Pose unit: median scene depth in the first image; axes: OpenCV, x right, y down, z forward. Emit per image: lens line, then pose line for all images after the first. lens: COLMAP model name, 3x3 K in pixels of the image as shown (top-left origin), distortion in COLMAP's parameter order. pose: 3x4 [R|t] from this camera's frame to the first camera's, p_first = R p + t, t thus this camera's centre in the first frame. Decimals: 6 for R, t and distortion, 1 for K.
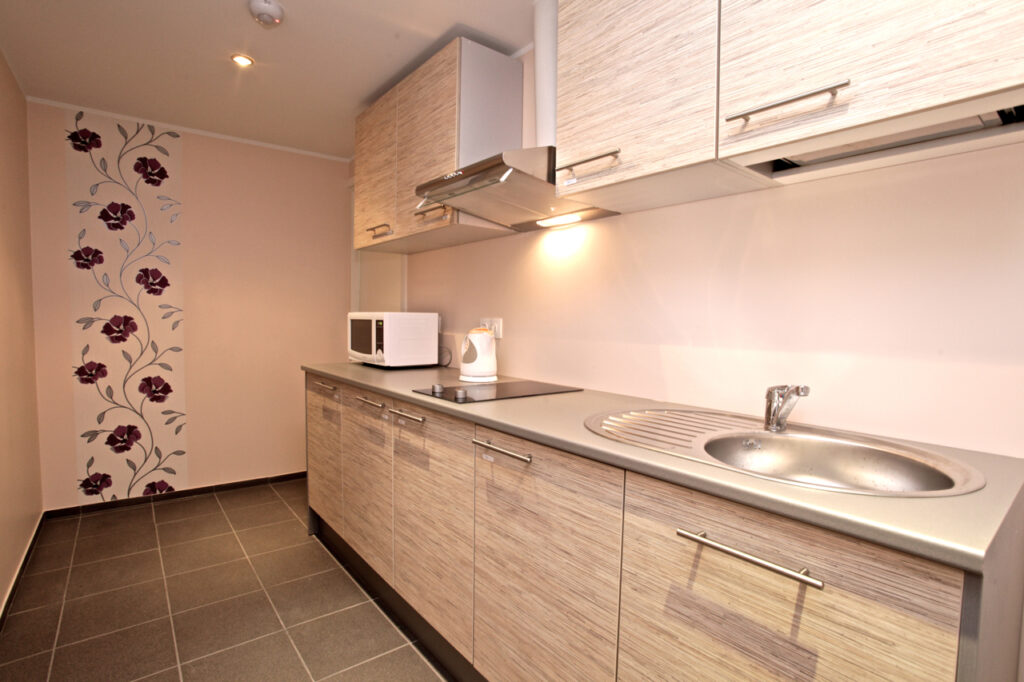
lens RADIAL K [[509.7, 0, 512.0], [0, 509.7, 341.0], [0, 0, 1]] dist [-0.049116, -0.000156]
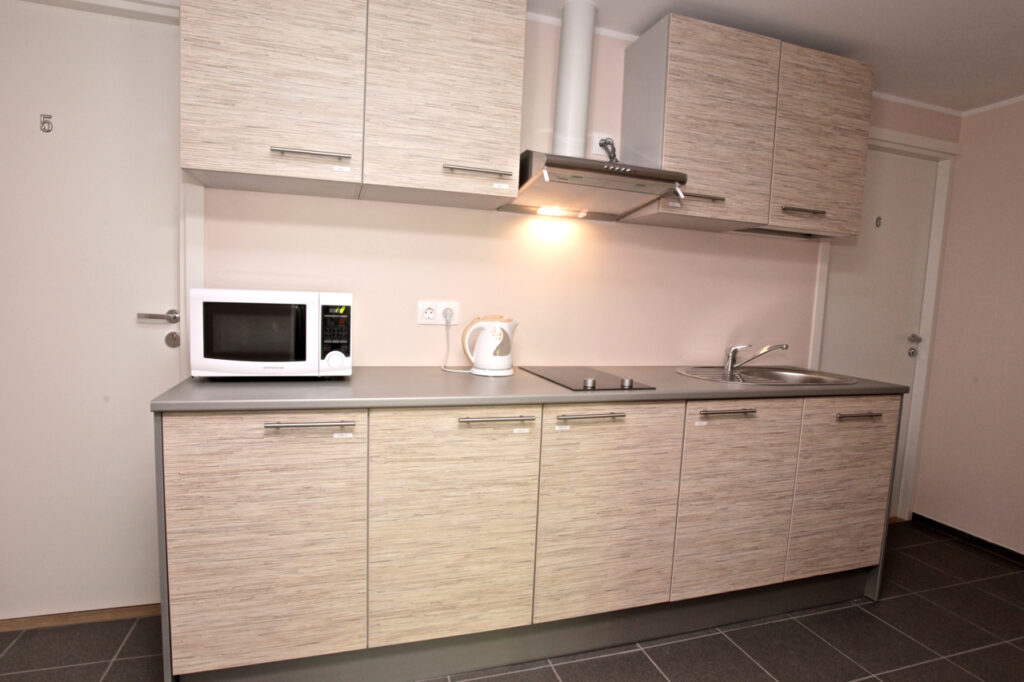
lens RADIAL K [[509.7, 0, 512.0], [0, 509.7, 341.0], [0, 0, 1]] dist [-0.049116, -0.000156]
pose [[0.362762, -0.081236, 0.928334, -1.724173], [0.009483, 0.996463, 0.083492, -0.106913], [-0.931834, -0.021484, 0.362249, 1.244431]]
